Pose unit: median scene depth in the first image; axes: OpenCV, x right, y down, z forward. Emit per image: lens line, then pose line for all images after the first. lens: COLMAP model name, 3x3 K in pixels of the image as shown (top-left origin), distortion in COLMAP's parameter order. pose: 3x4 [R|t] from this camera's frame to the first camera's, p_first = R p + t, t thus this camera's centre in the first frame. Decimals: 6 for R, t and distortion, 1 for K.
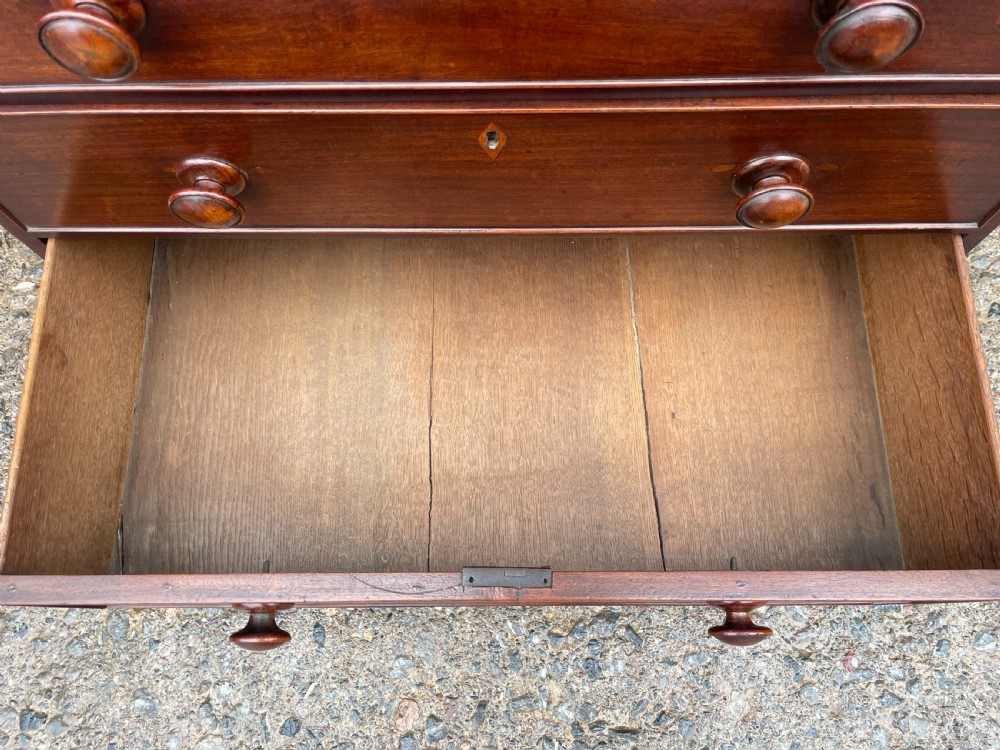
lens RADIAL K [[795.2, 0, 489.9], [0, 795.2, 360.6], [0, 0, 1]] dist [0.071340, -0.092995]
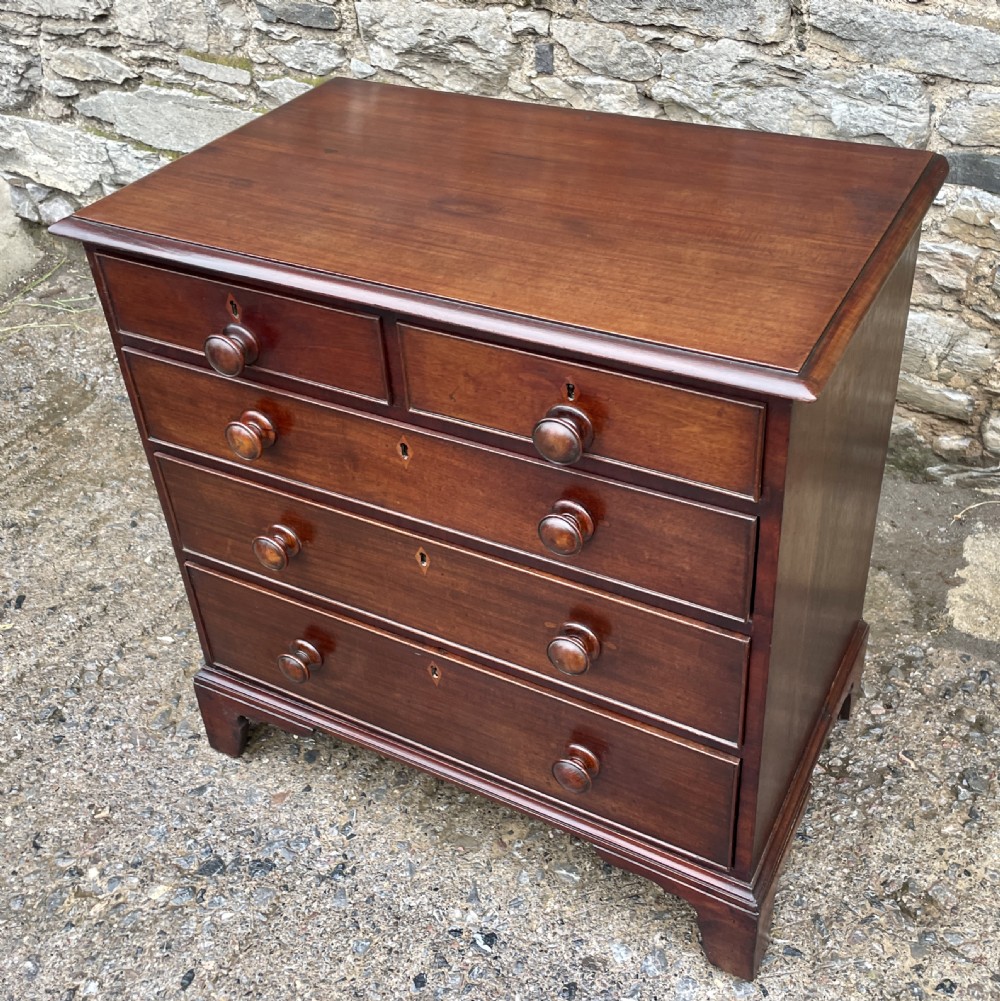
lens RADIAL K [[1184.8, 0, 518.3], [0, 1184.8, 437.7], [0, 0, 1]] dist [0.068390, -0.068060]
pose [[0.886834, 0.254009, -0.386012, 0.633278], [-0.428296, 0.765422, -0.480304, 0.375735], [0.173461, 0.591277, 0.787593, -0.639355]]
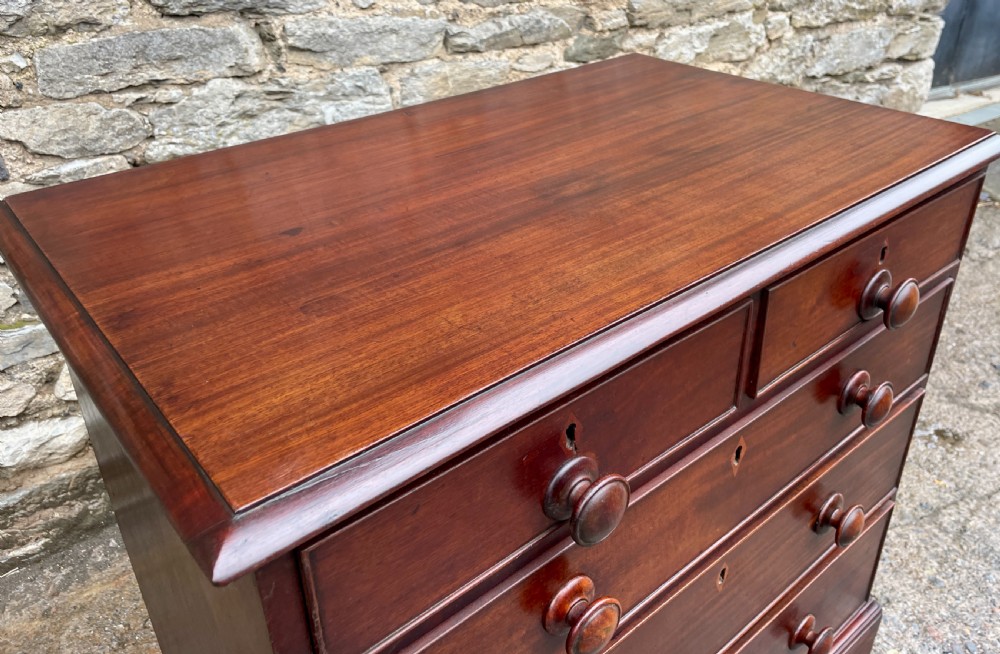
lens RADIAL K [[792.0, 0, 516.2], [0, 792.0, 276.3], [0, 0, 1]] dist [0.082866, -0.118357]
pose [[0.755812, -0.286029, 0.589012, -0.558812], [0.613539, 0.623591, -0.484464, -0.083900], [-0.228732, 0.727545, 0.646807, -0.130103]]
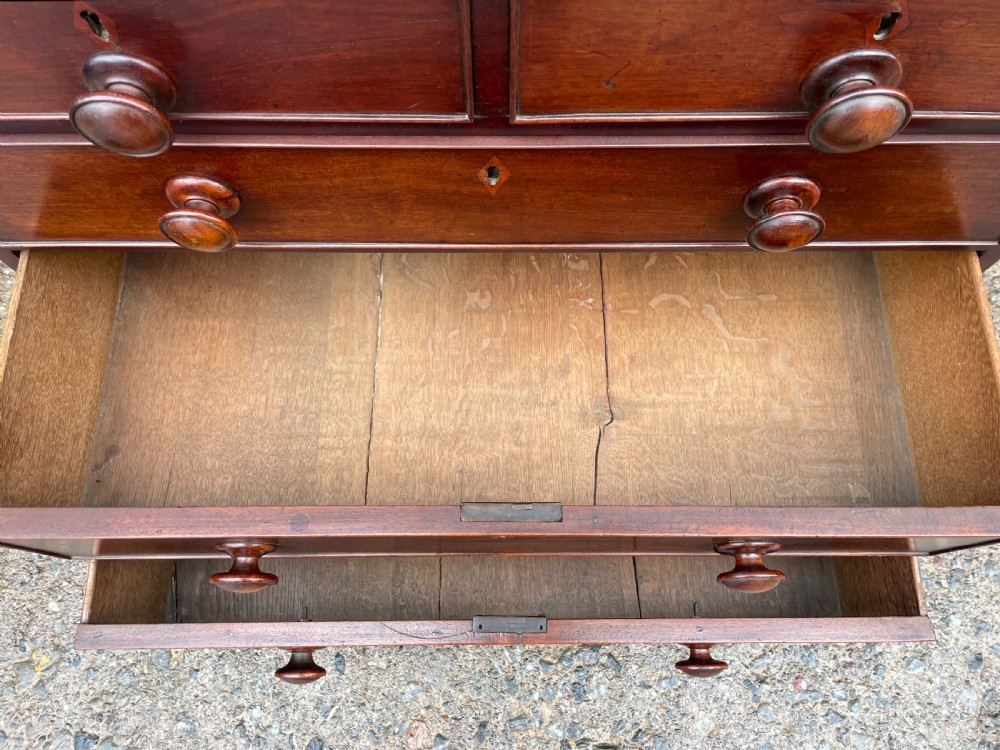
lens RADIAL K [[769.1, 0, 495.5], [0, 769.1, 354.7], [0, 0, 1]] dist [0.069153, -0.091716]
pose [[0.999717, 0.003068, 0.023591, -0.019167], [-0.002456, 0.999660, -0.025958, -0.070550], [-0.023662, 0.025893, 0.999385, -0.122549]]
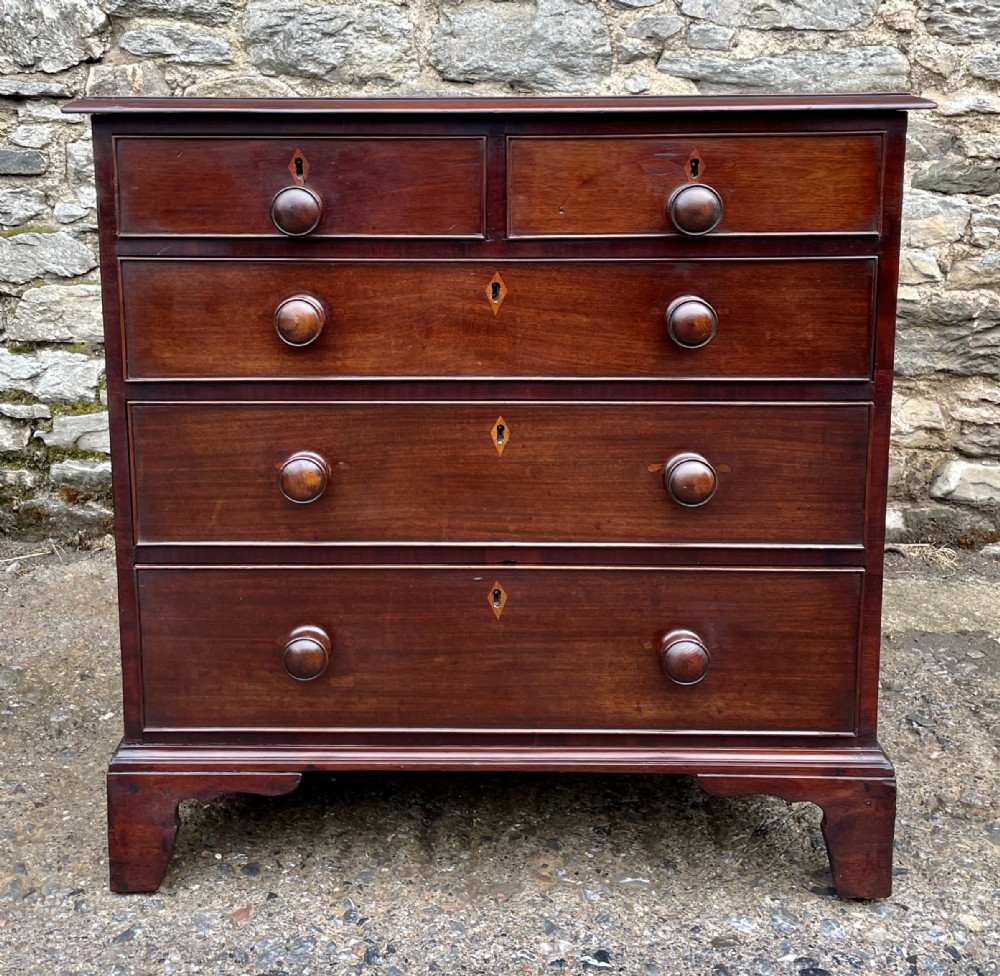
lens RADIAL K [[1279.1, 0, 445.9], [0, 1279.1, 334.9], [0, 0, 1]] dist [0.077297, -0.083243]
pose [[0.999465, 0.031626, -0.008316, -0.050617], [-0.022601, 0.484259, -0.874633, 1.060040], [-0.023634, 0.874353, 0.484715, -0.222918]]
